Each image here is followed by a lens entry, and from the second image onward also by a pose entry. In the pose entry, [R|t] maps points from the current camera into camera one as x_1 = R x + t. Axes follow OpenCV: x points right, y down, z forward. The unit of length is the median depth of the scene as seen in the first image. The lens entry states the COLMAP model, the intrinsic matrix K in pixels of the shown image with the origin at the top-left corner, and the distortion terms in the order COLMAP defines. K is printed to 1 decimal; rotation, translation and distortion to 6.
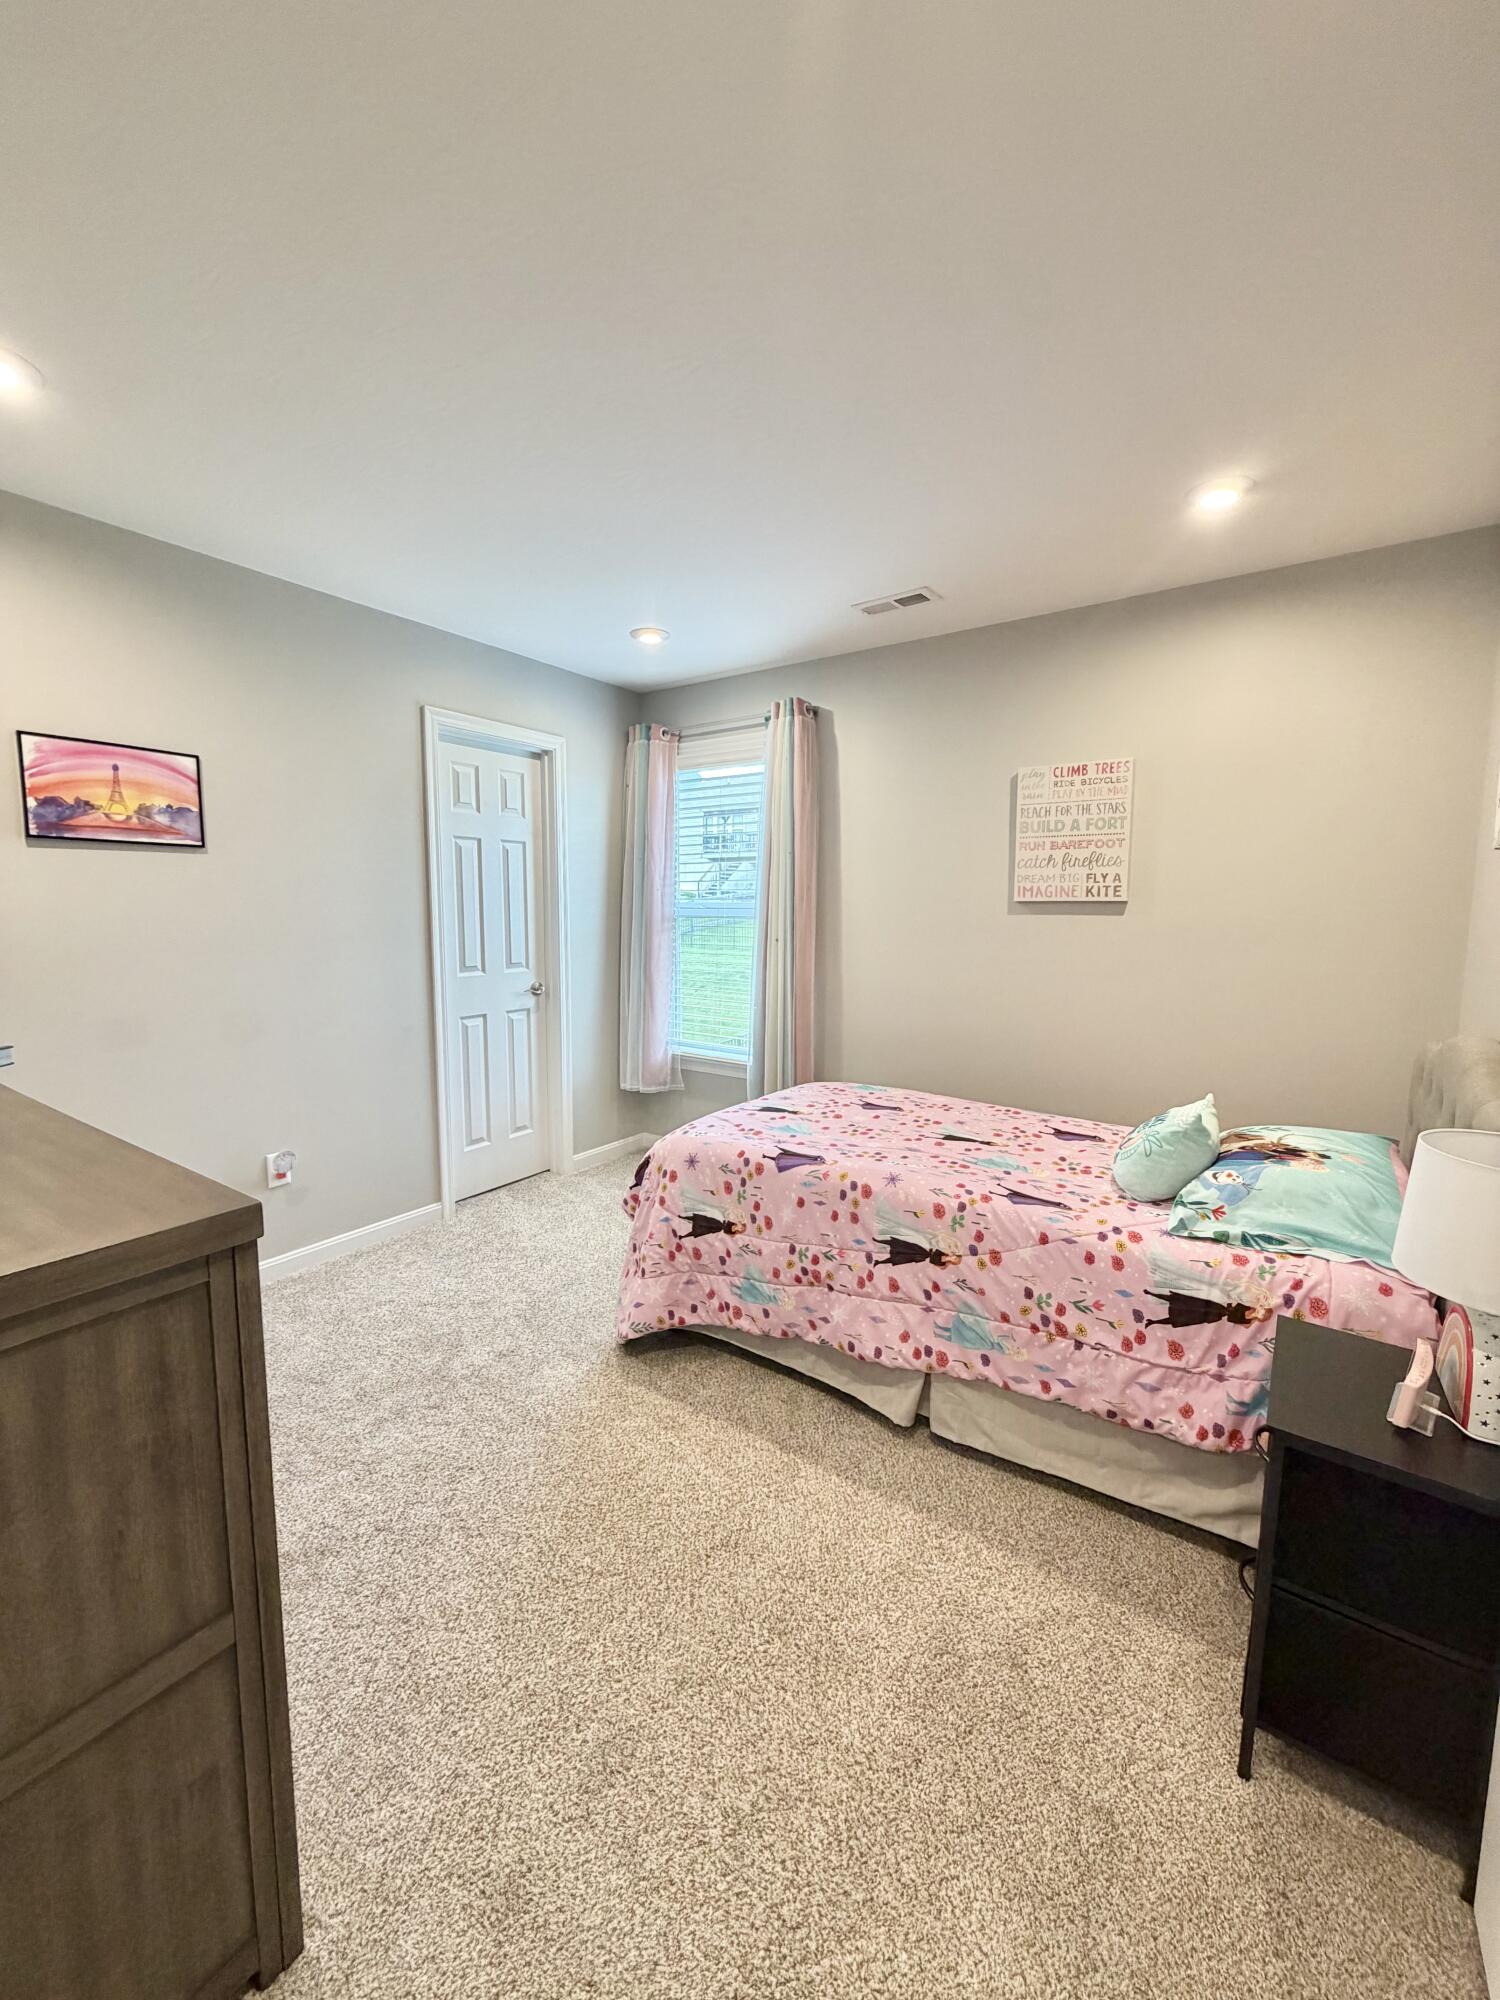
lens RADIAL K [[799.7, 0, 743.8], [0, 799.7, 995.3], [0, 0, 1]] dist [0.001961, 0.000170]
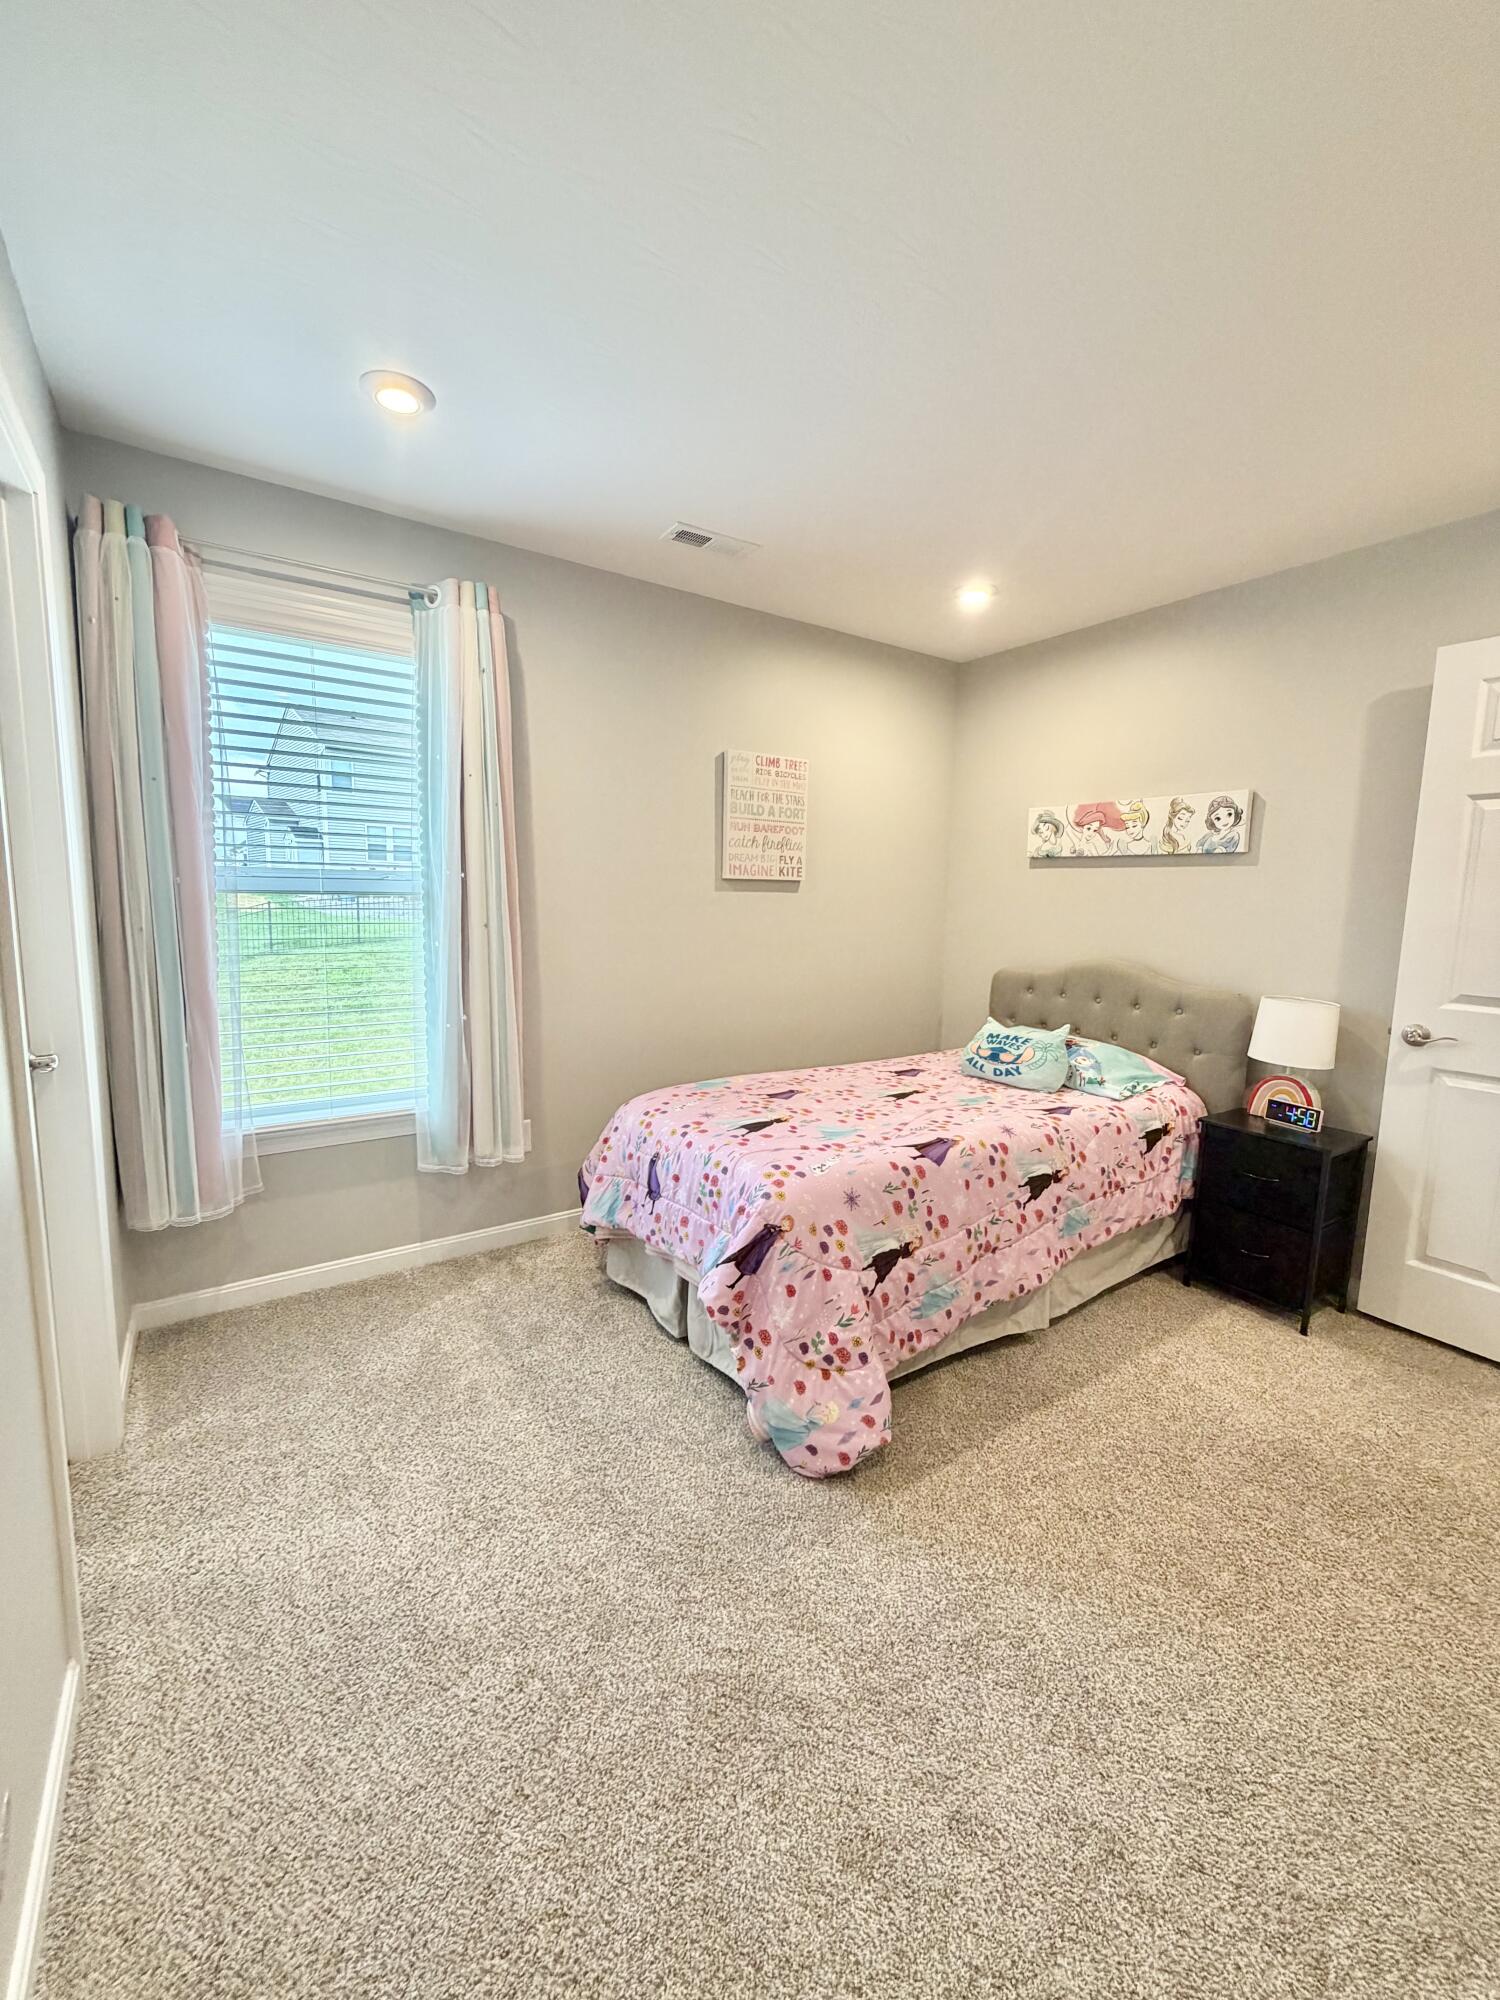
lens RADIAL K [[799.7, 0, 754.5], [0, 799.7, 996.1], [0, 0, 1]] dist [0.001961, 0.000170]
pose [[0.349771, -0.118399, 0.929323, -0.863922], [0.084925, 0.991905, 0.094409, -0.084206], [-0.932978, 0.045902, 0.356995, 0.830069]]
